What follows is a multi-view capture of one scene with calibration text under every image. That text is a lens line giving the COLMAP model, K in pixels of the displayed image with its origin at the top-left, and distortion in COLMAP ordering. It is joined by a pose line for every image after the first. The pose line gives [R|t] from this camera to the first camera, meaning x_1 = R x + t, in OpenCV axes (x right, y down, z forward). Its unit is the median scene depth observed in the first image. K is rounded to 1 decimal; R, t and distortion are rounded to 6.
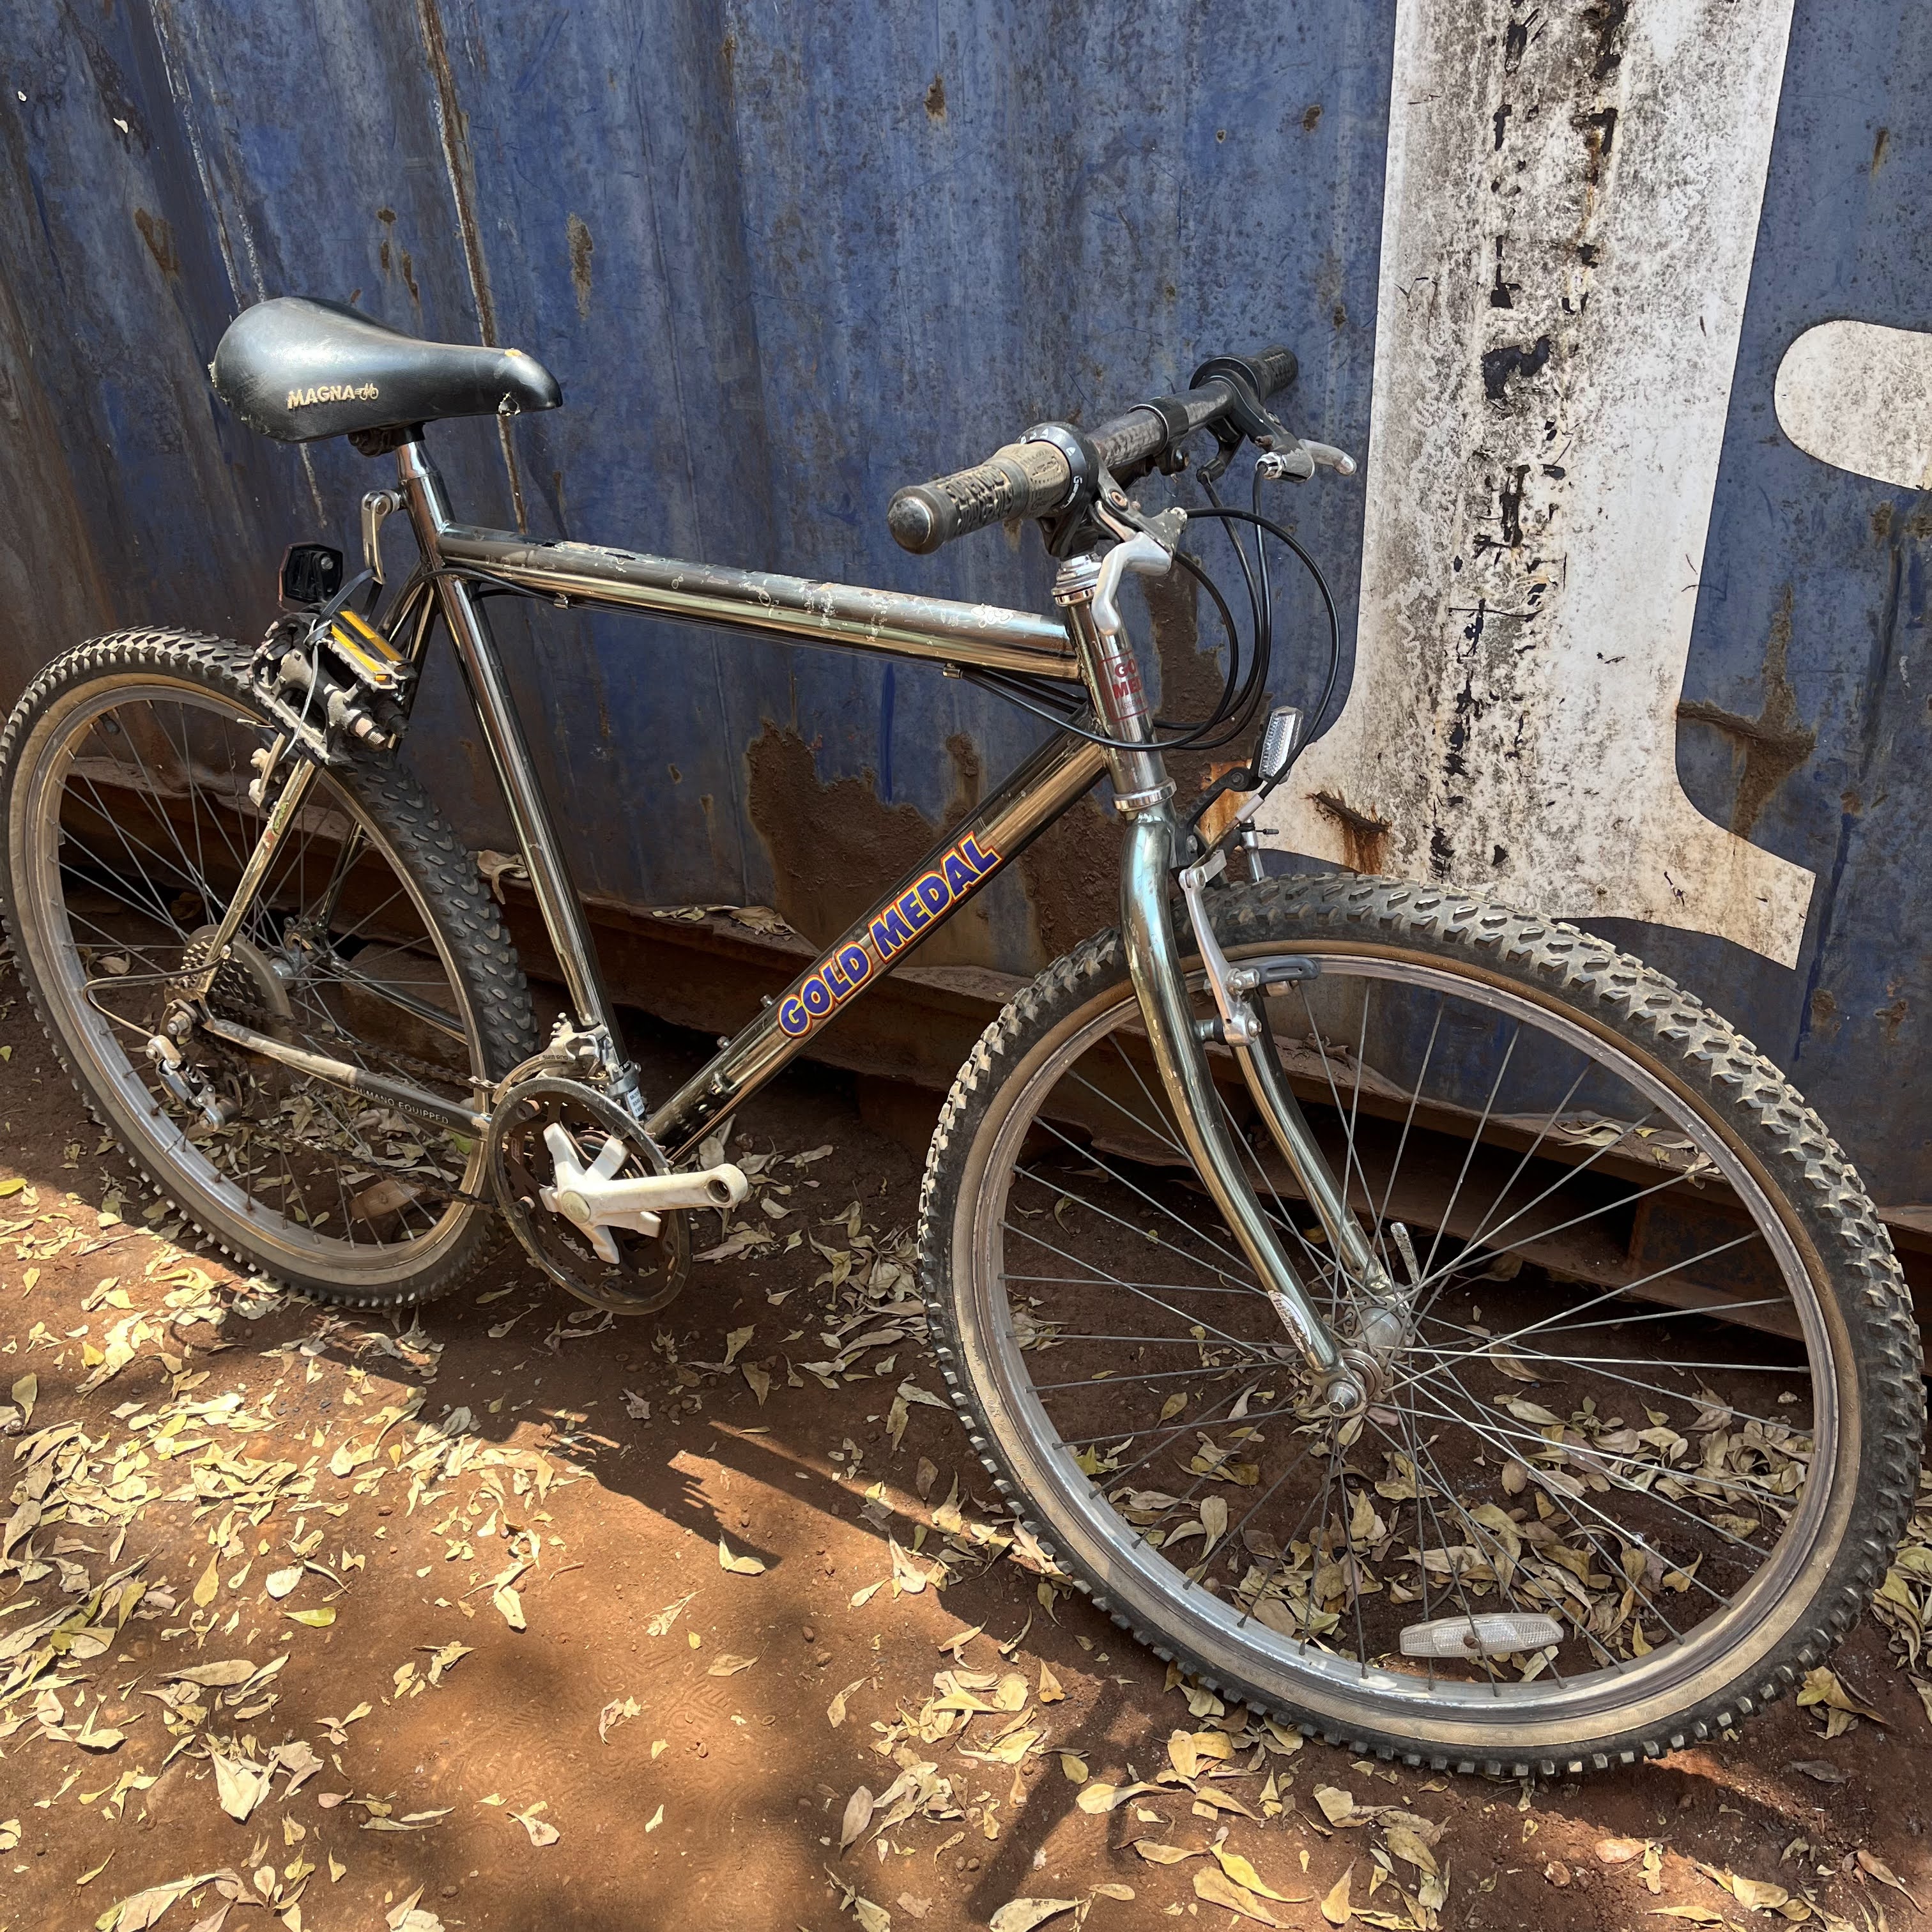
lens RADIAL K [[2003.6, 0, 966.3], [0, 2003.6, 981.1], [0, 0, 1]] dist [0.019255, 0.000000]
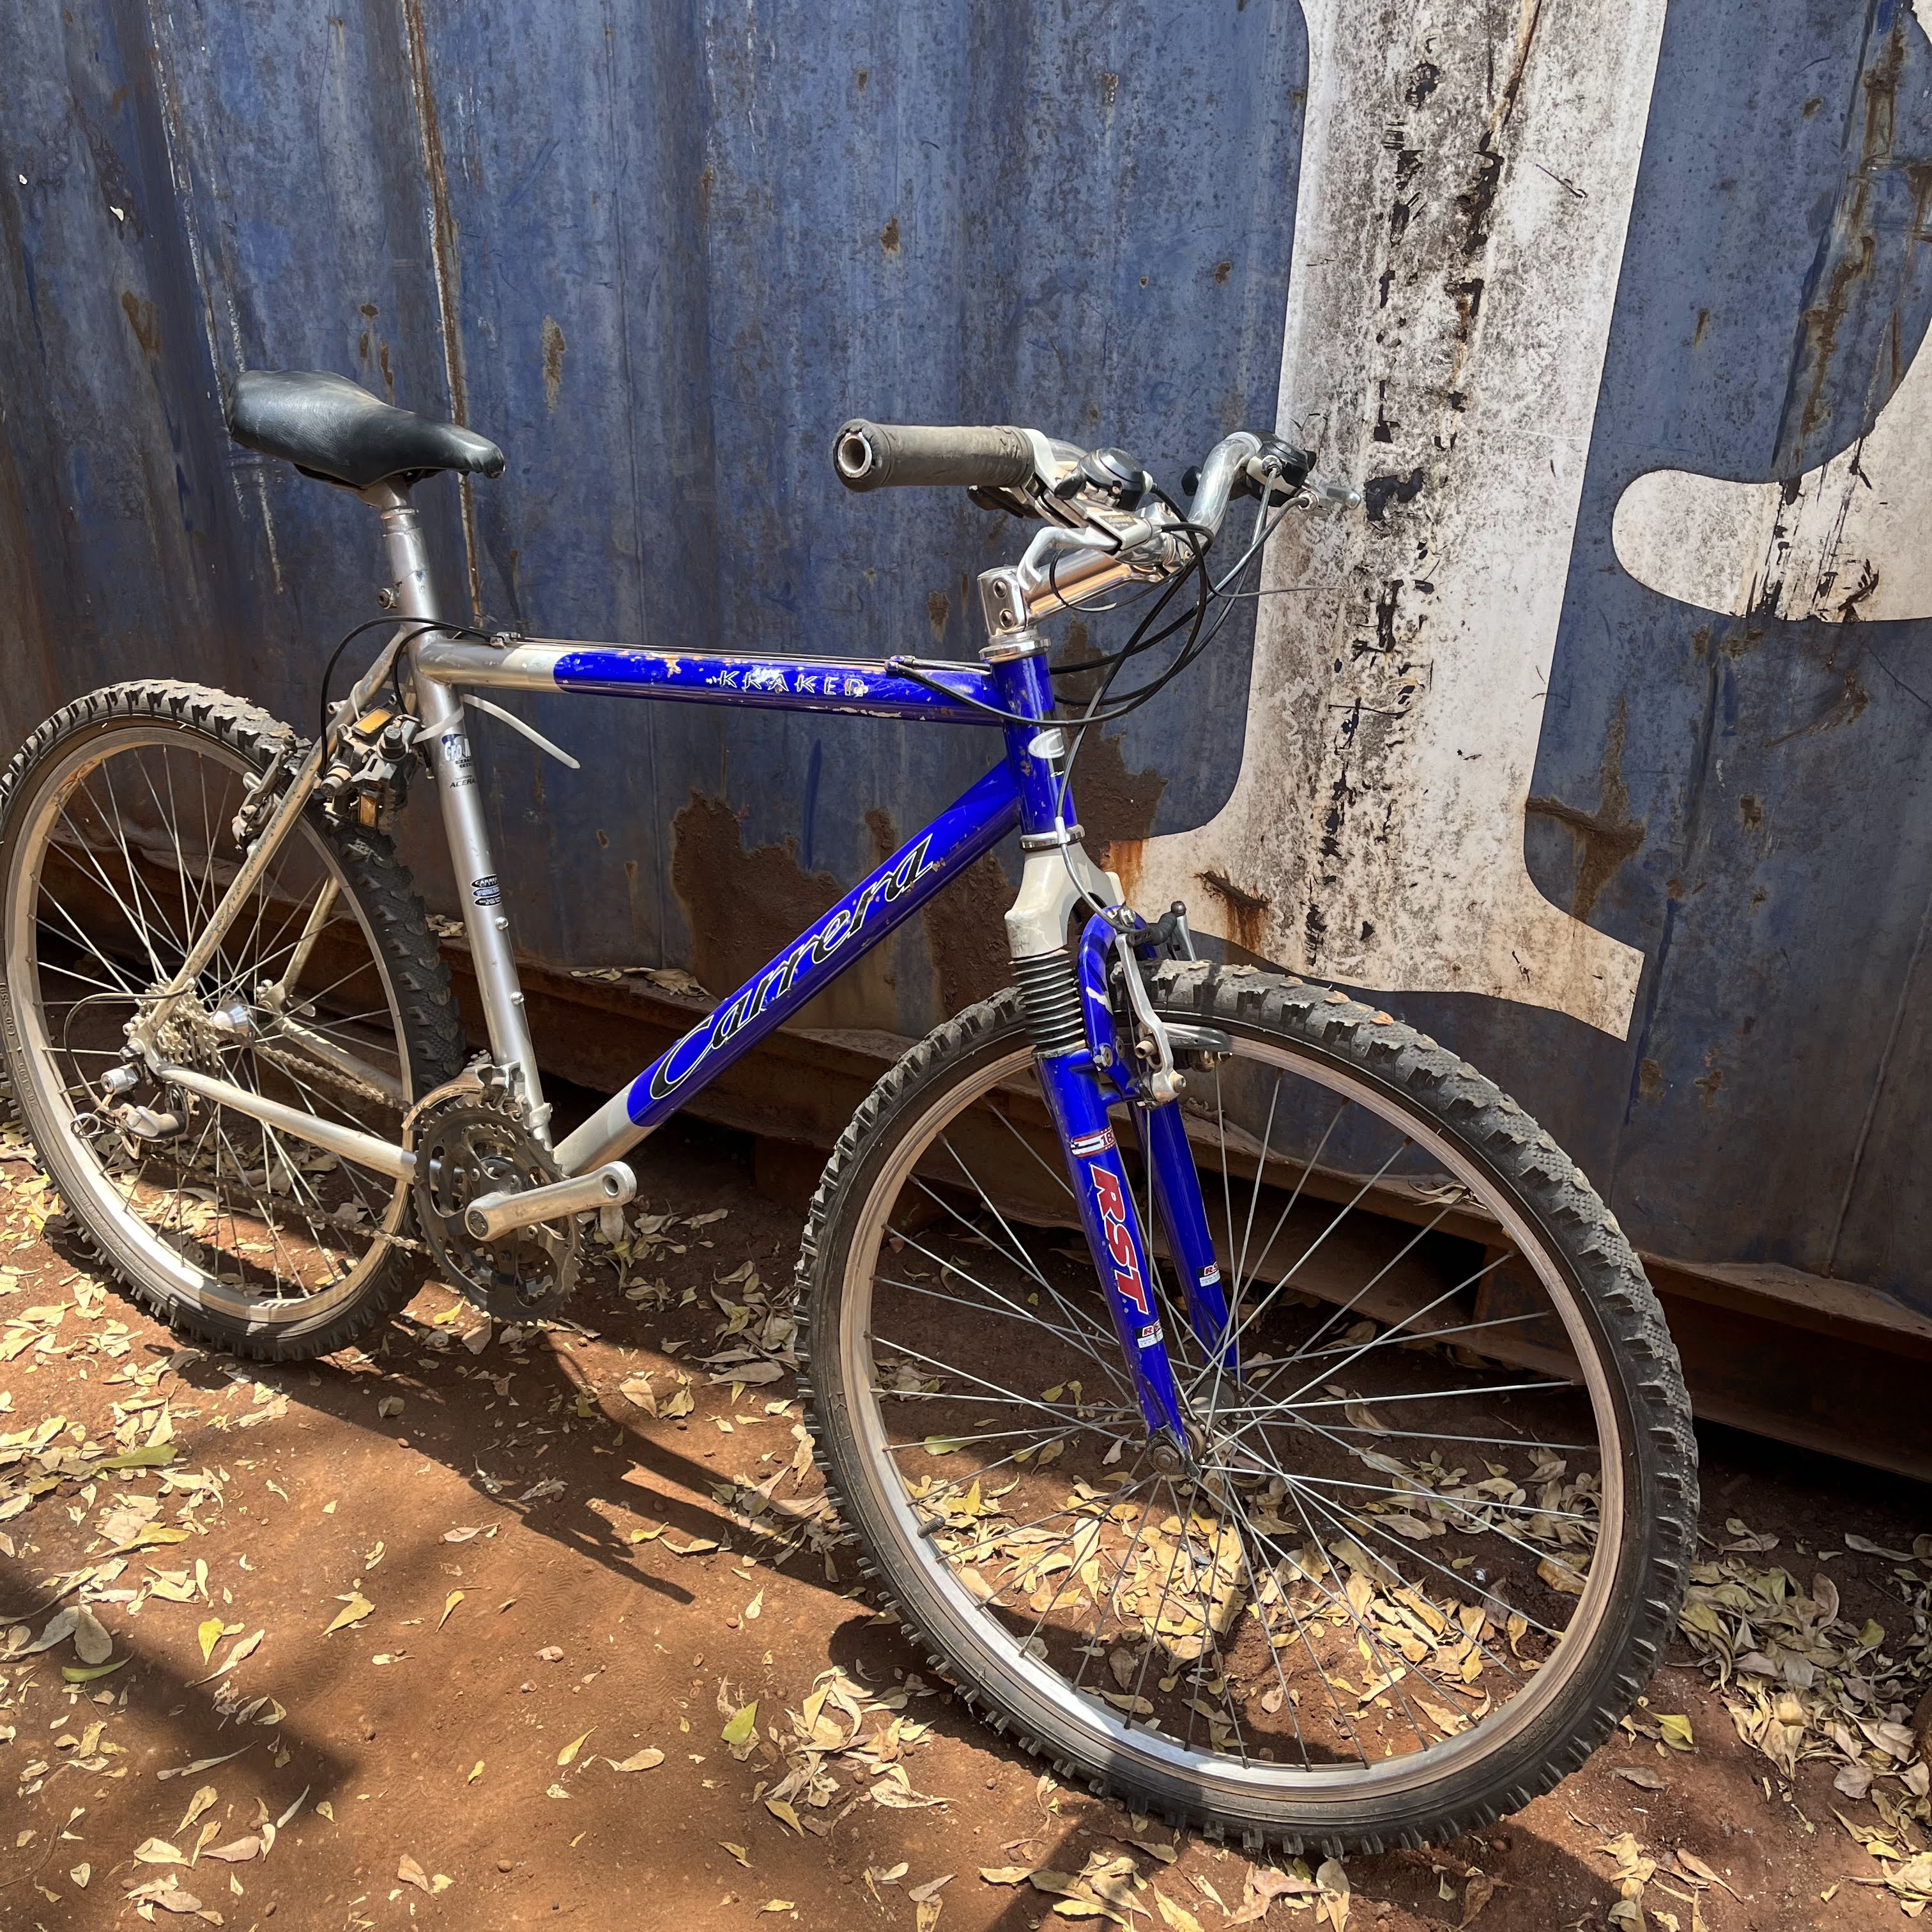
lens RADIAL K [[2003.6, 0, 976.4], [0, 2003.6, 963.0], [0, 0, 1]] dist [0.019255, 0.000000]
pose [[0.995953, 0.045025, 0.077778, -0.036872], [-0.037789, 0.995031, -0.092120, 0.068545], [-0.081539, 0.088808, 0.992706, -0.084833]]
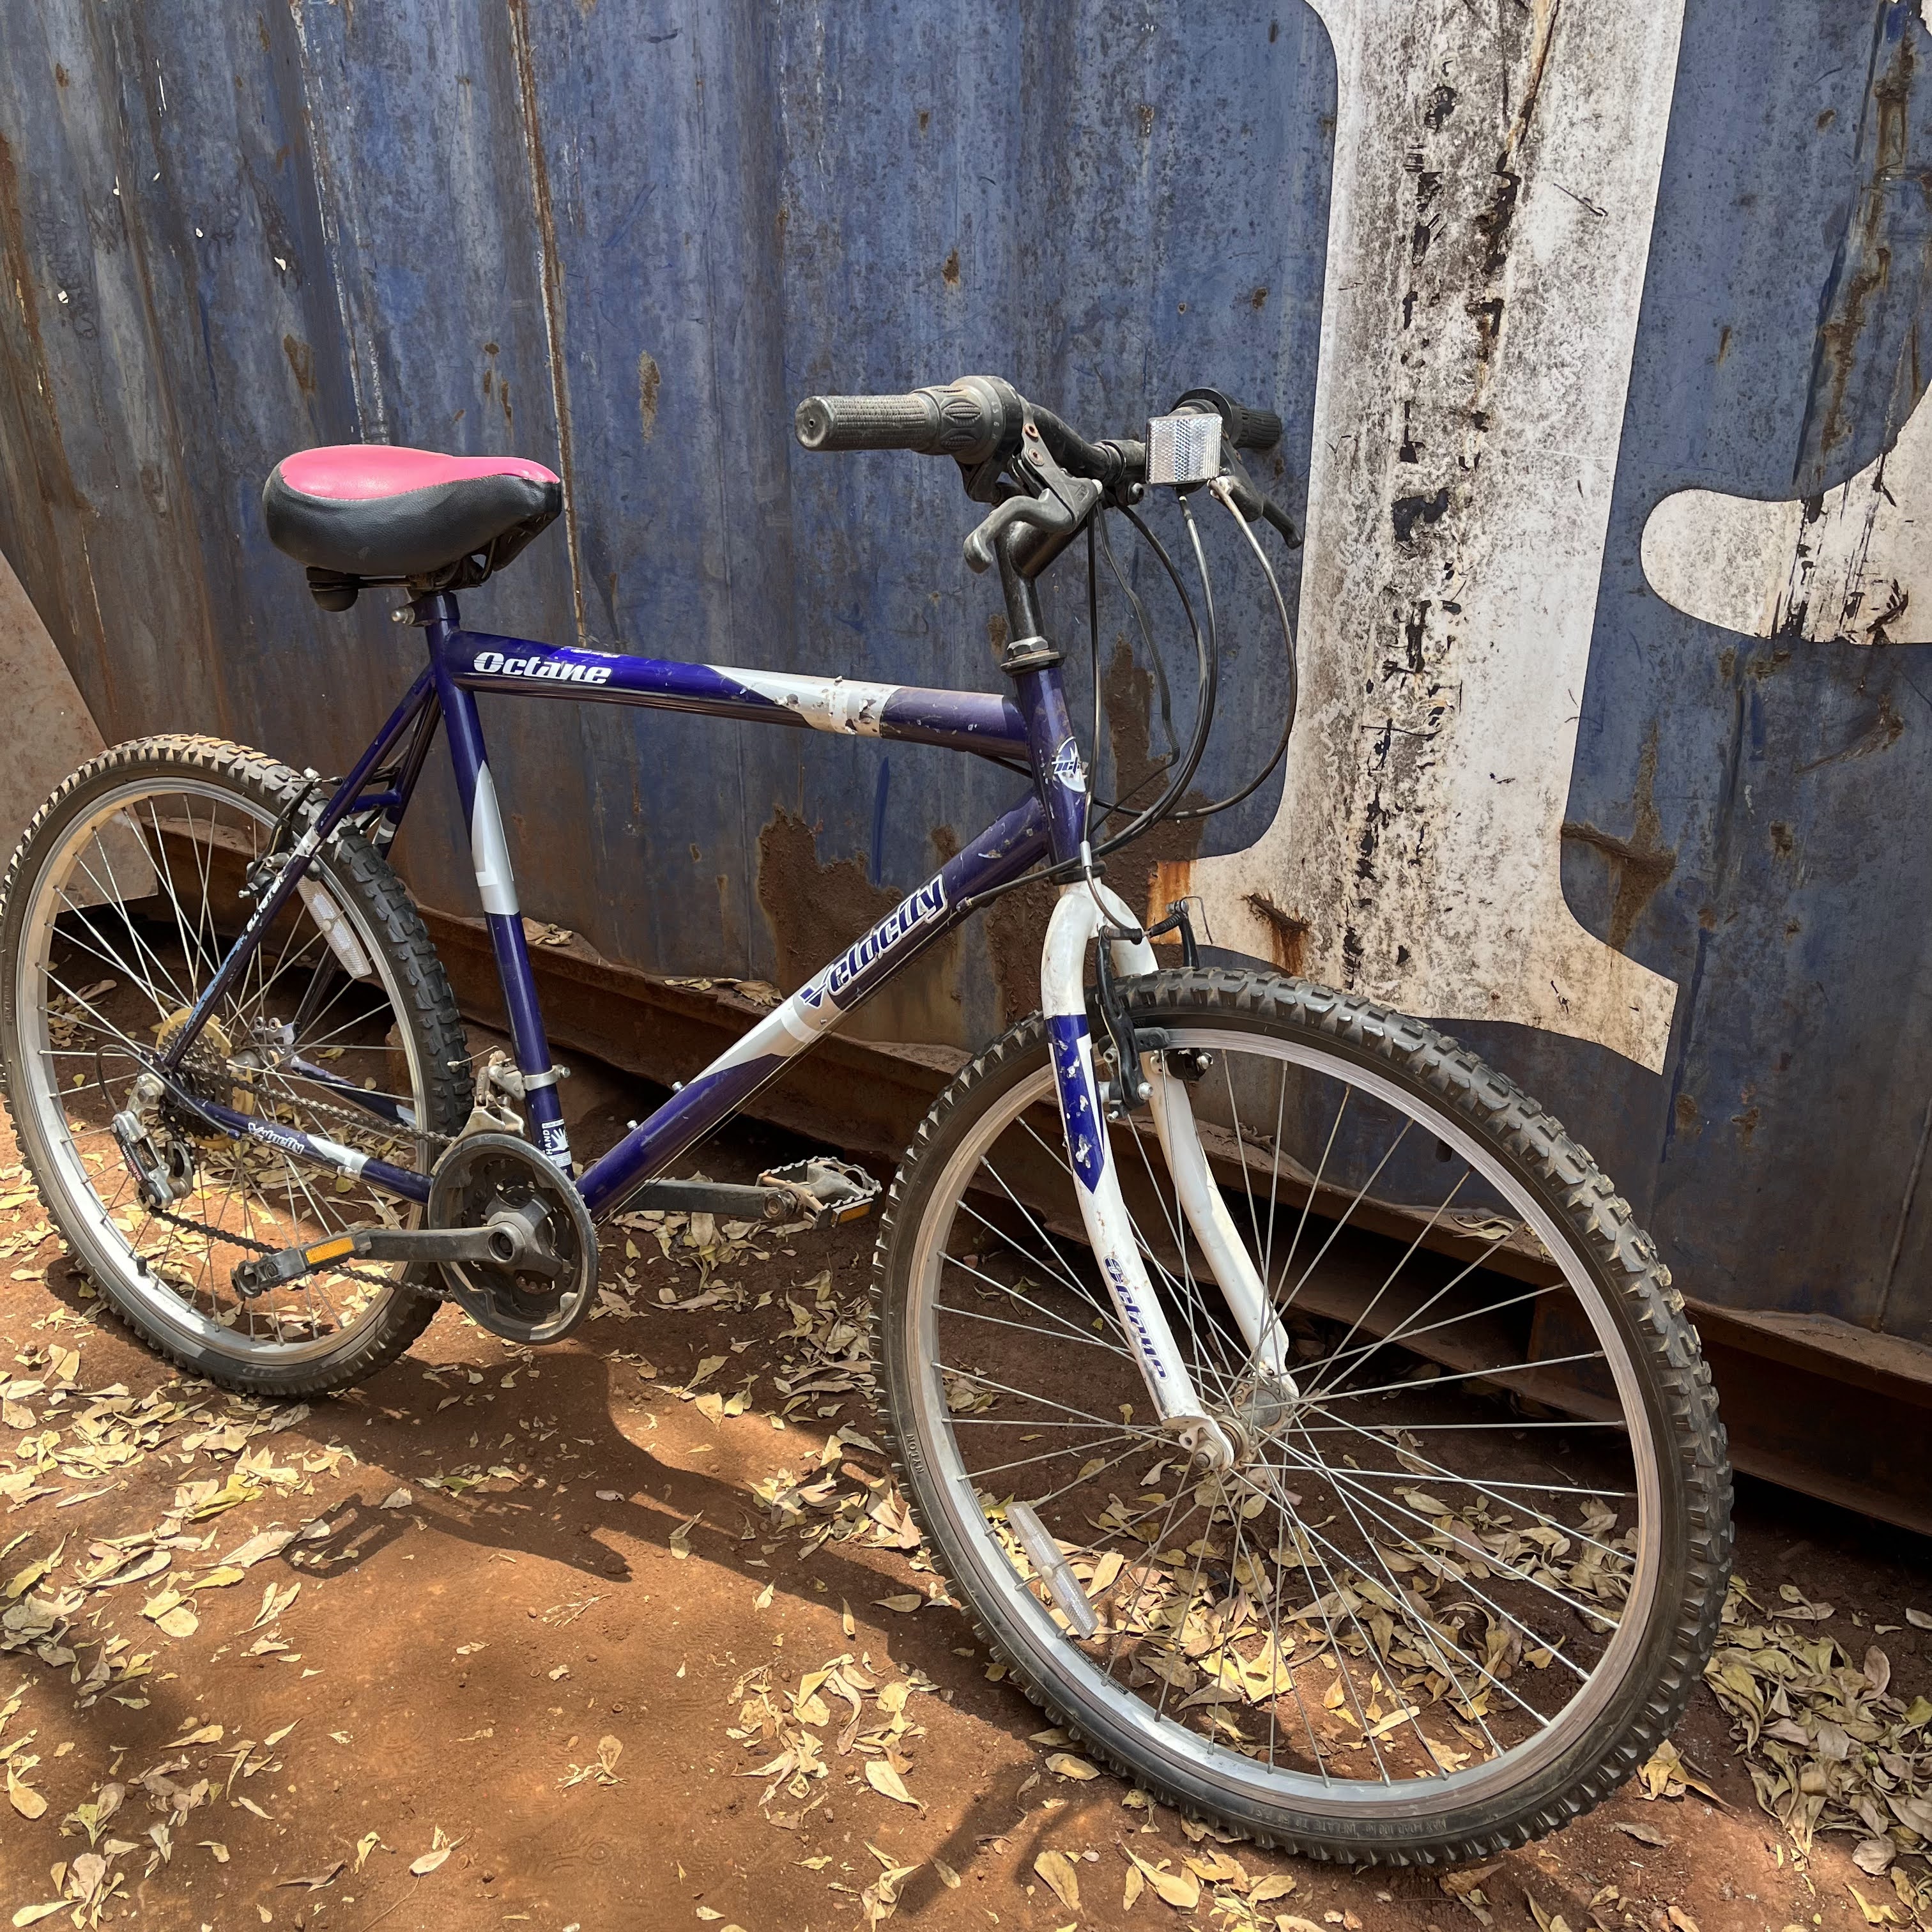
lens RADIAL K [[2003.6, 0, 964.7], [0, 2003.6, 974.5], [0, 0, 1]] dist [0.019255, 0.000000]
pose [[0.994966, 0.084019, -0.054621, 0.091024], [-0.089855, 0.989287, -0.115050, 0.101339], [0.044369, 0.119379, 0.991857, -0.109628]]
